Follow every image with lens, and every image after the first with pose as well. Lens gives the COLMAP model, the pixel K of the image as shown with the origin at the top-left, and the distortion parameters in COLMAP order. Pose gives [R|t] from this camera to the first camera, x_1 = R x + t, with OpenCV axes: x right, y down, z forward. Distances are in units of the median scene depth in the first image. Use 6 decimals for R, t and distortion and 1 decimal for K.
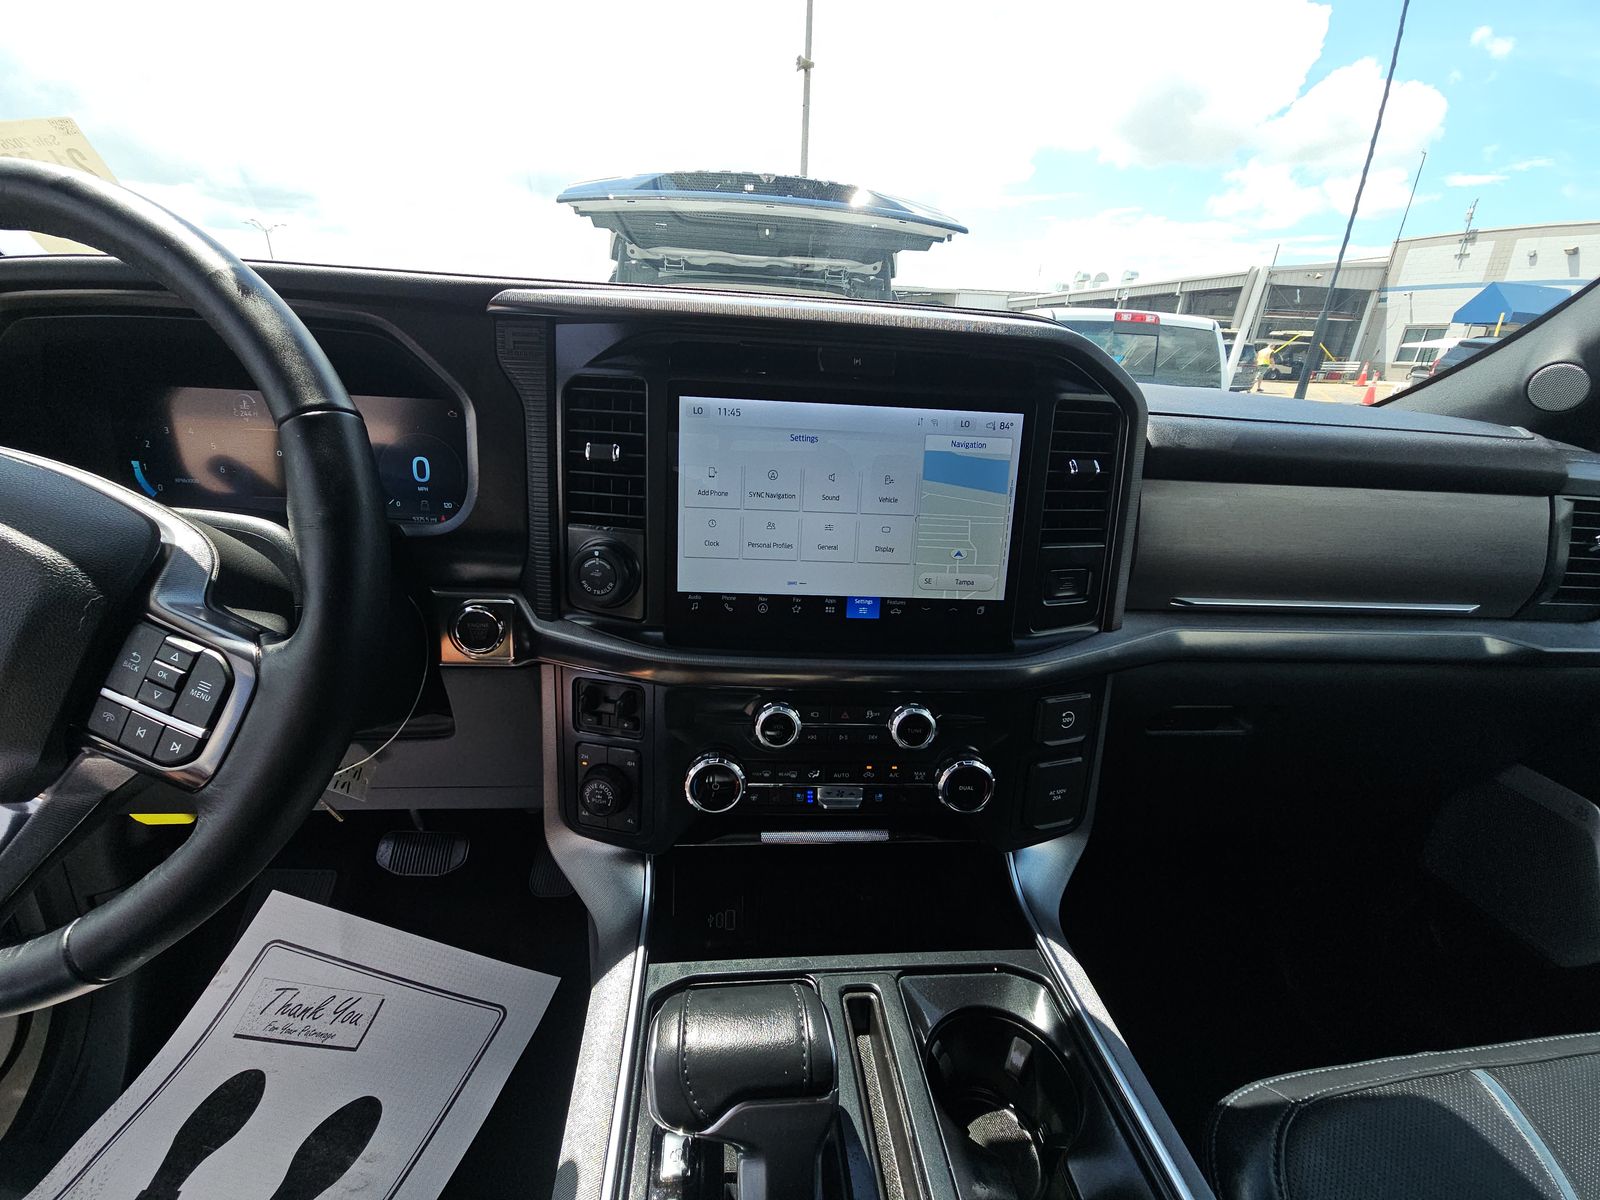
lens RADIAL K [[648.8, 0, 800.0], [0, 648.8, 600.0], [0, 0, 1]] dist [0.013162, -0.011850]
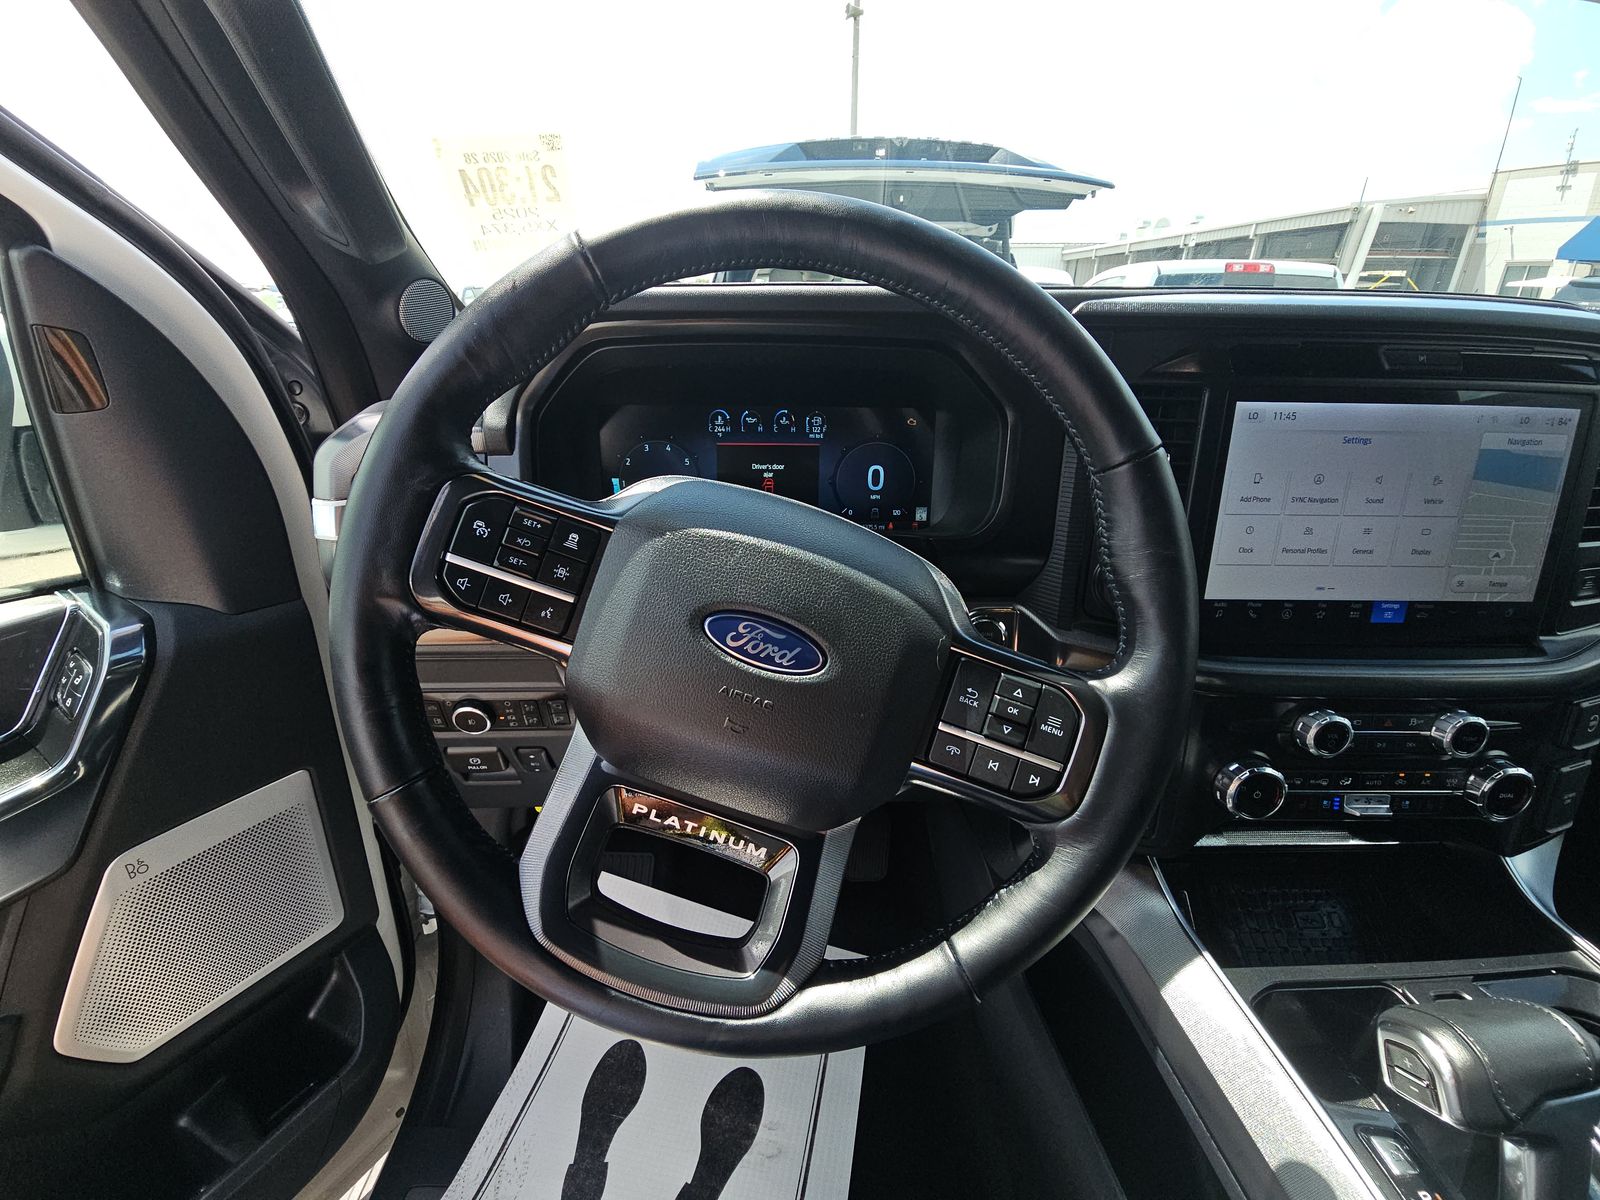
lens RADIAL K [[648.8, 0, 800.0], [0, 648.8, 600.0], [0, 0, 1]] dist [0.013162, -0.011850]
pose [[0.997866, -0.015076, -0.063532, -0.719184], [0.017970, 0.998815, 0.045232, -0.065934], [0.062775, -0.046277, 0.996954, -0.028145]]
